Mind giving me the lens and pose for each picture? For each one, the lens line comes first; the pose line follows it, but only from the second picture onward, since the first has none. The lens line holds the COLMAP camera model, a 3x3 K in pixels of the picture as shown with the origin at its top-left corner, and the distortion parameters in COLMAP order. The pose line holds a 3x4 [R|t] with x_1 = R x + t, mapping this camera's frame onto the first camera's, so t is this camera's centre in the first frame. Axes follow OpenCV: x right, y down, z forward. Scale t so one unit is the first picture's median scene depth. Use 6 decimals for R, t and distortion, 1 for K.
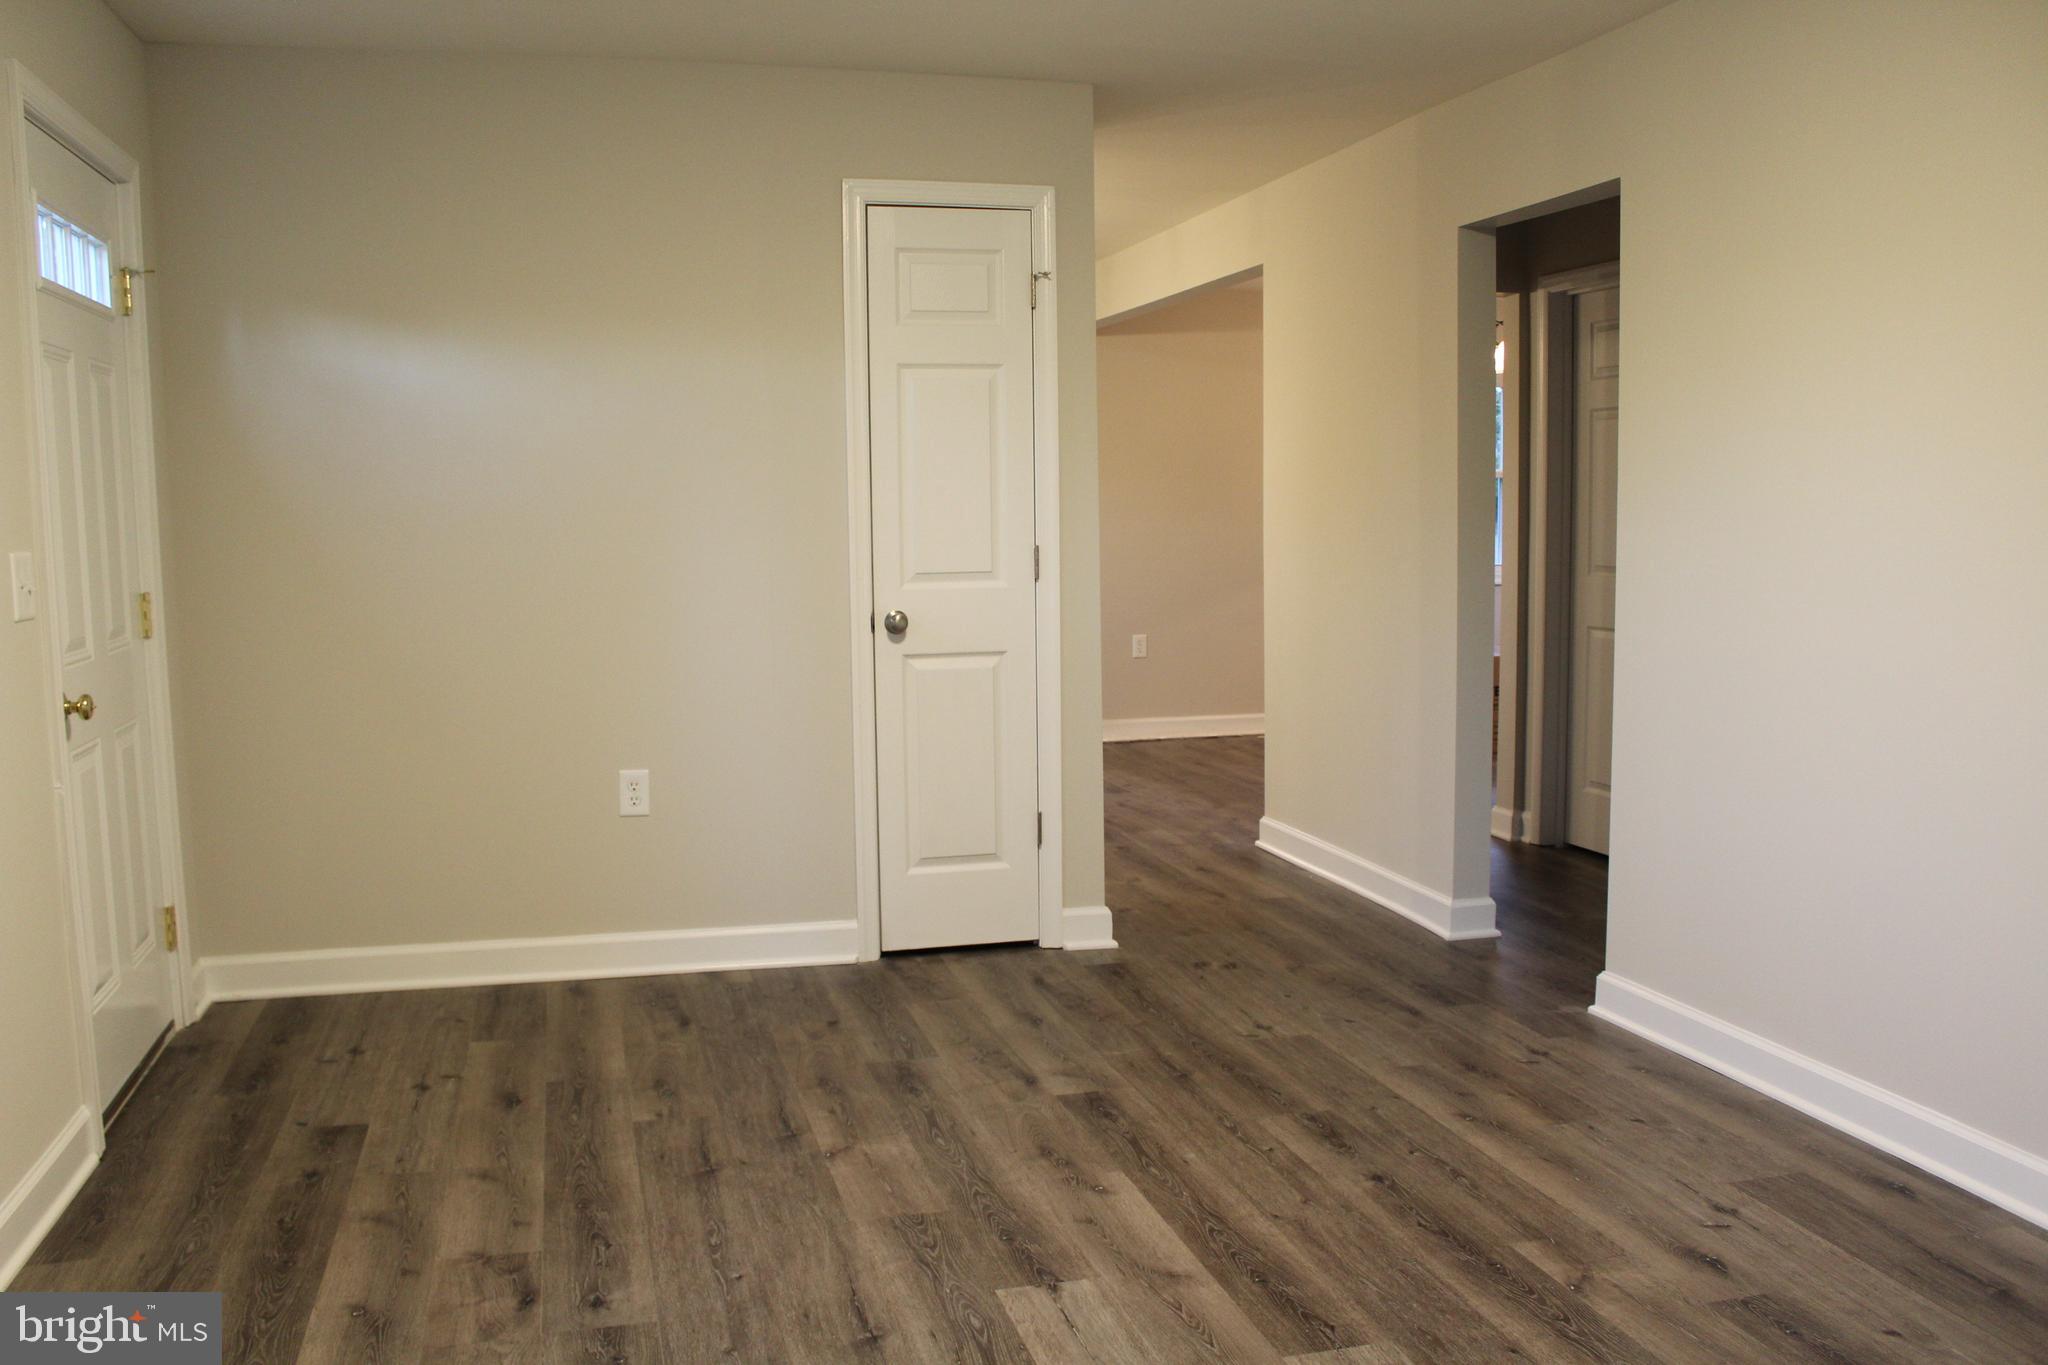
lens RADIAL K [[1720.6, 0, 1024.0], [0, 1720.6, 682.5], [0, 0, 1]] dist [-0.174937, 0.151795]
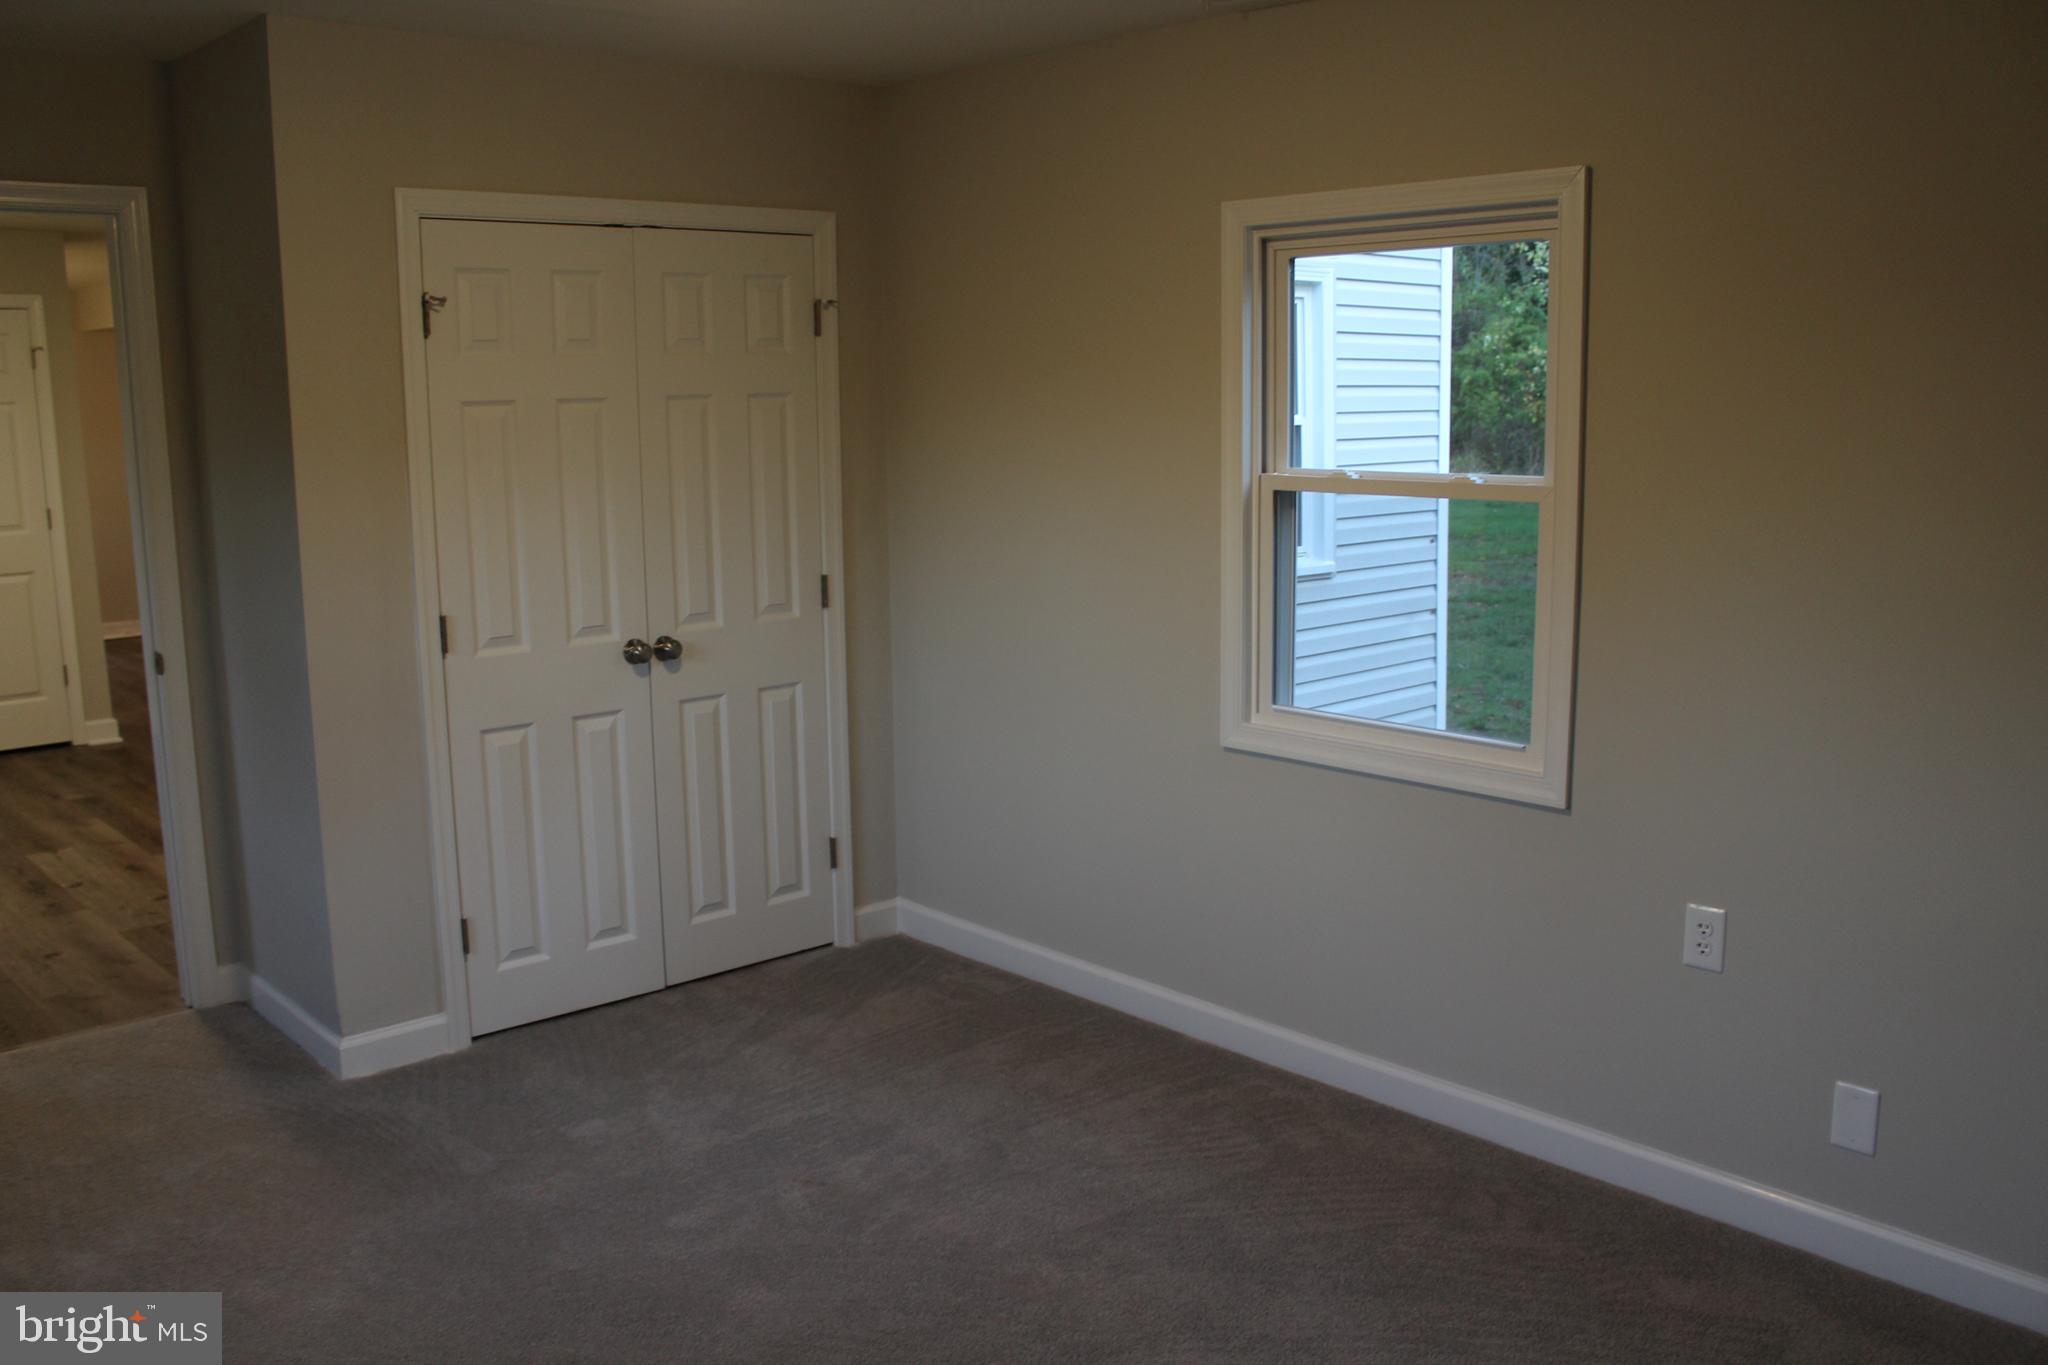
lens RADIAL K [[1720.6, 0, 1024.0], [0, 1720.6, 682.5], [0, 0, 1]] dist [-0.174937, 0.151795]
pose [[0.884915, -0.079115, 0.458984, 0.157973], [0.051304, 0.996028, 0.072772, 0.036580], [-0.462919, -0.040849, 0.885459, -1.408131]]
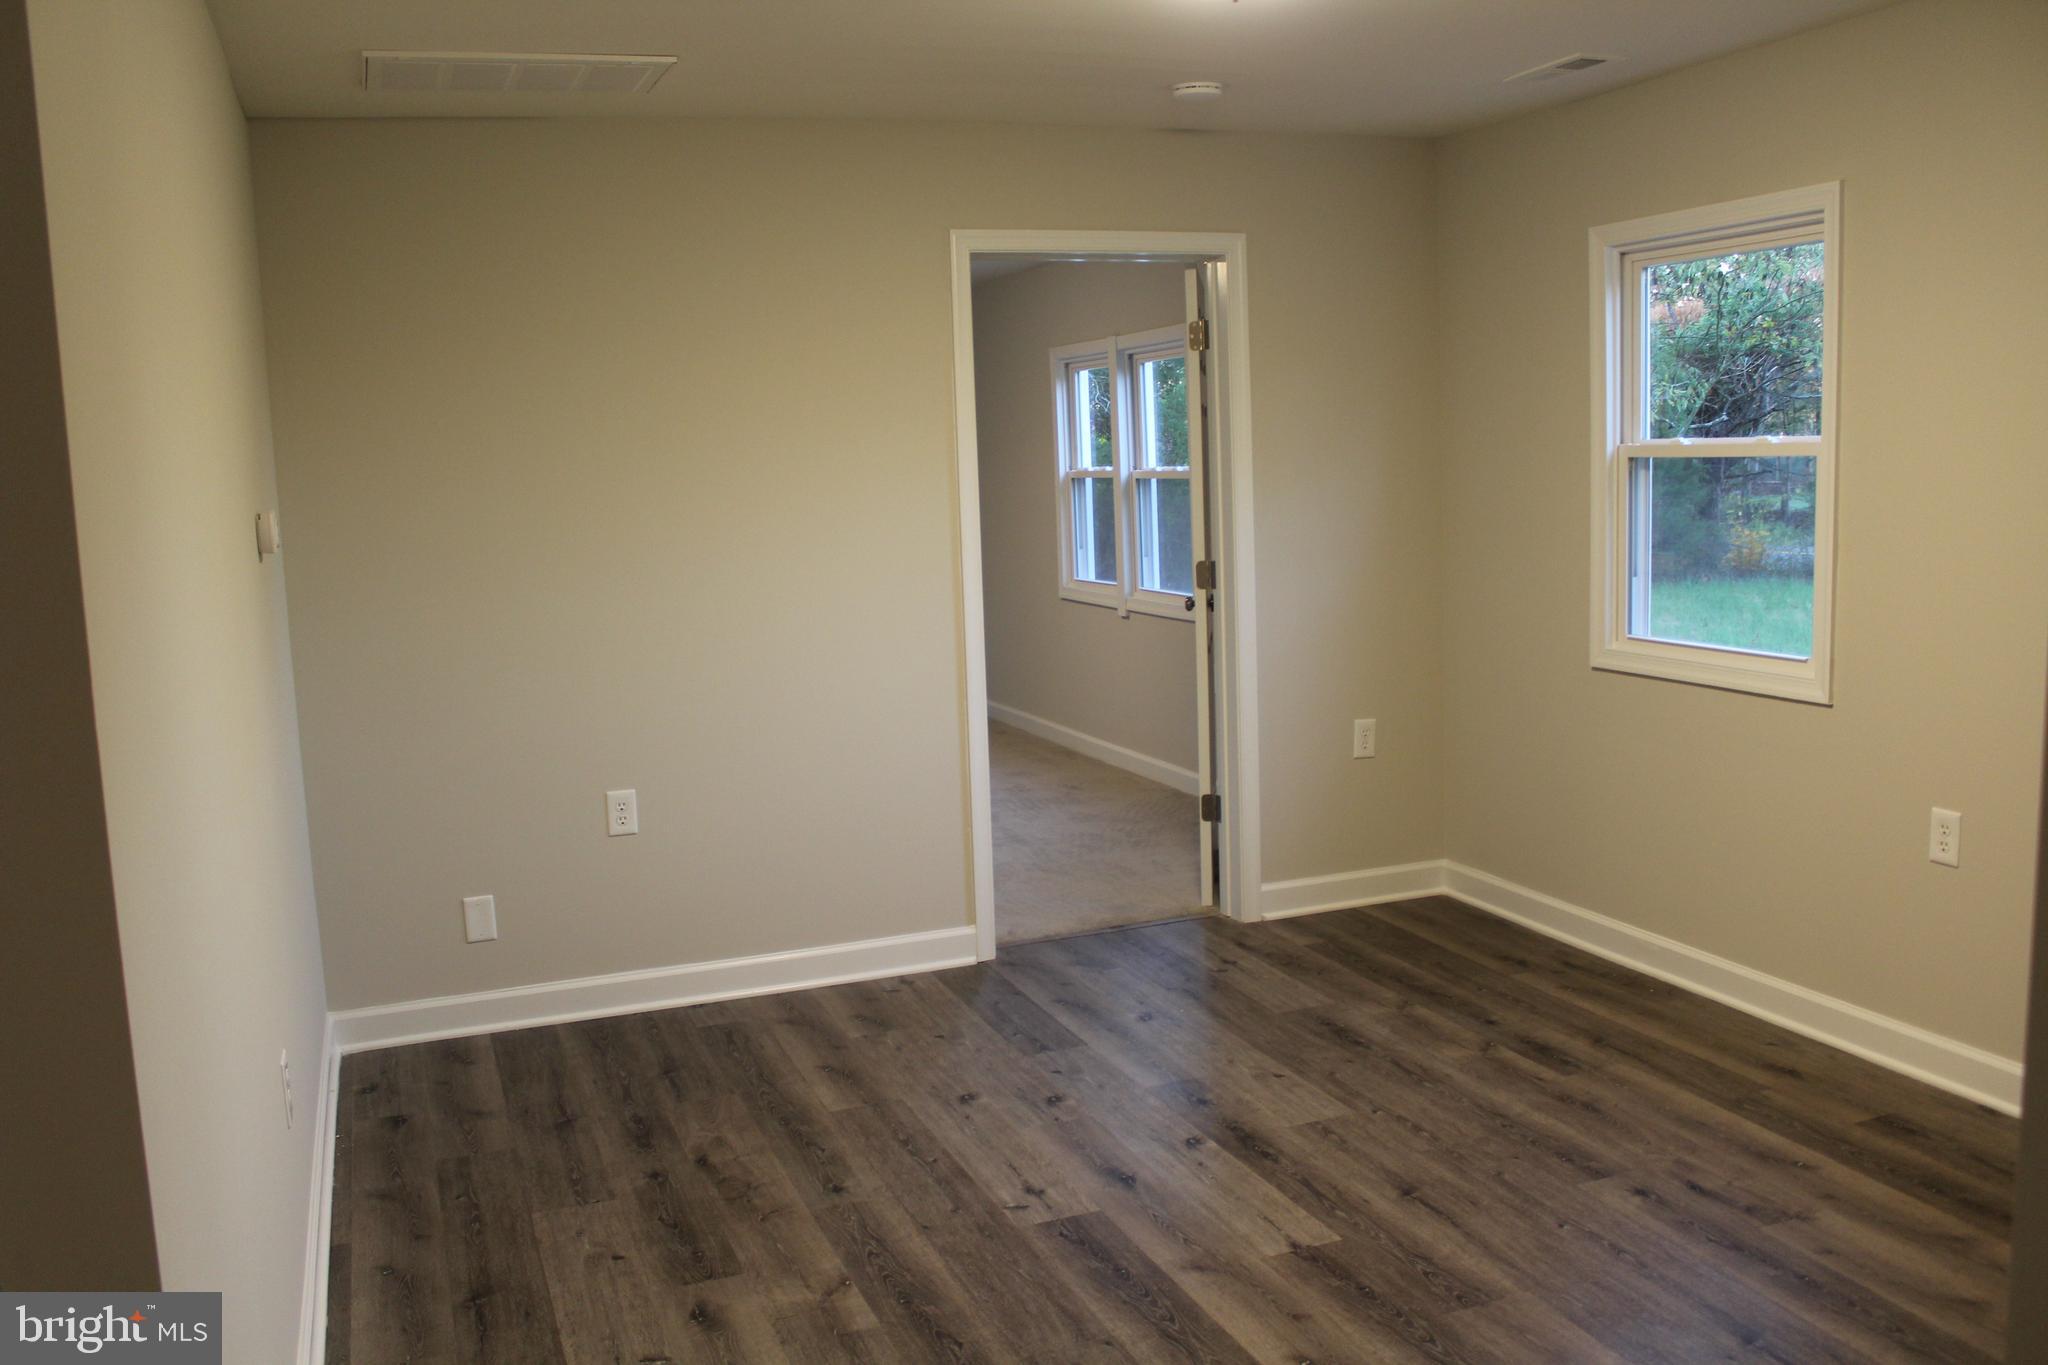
lens RADIAL K [[1741.3, 0, 1024.0], [0, 1741.3, 682.5], [0, 0, 1]] dist [-0.142467, 0.128138]
pose [[-0.993406, 0.058697, -0.098488, 0.271575], [0.034155, 0.971516, 0.234499, -0.277777], [0.109447, 0.229589, -0.967114, 1.854642]]
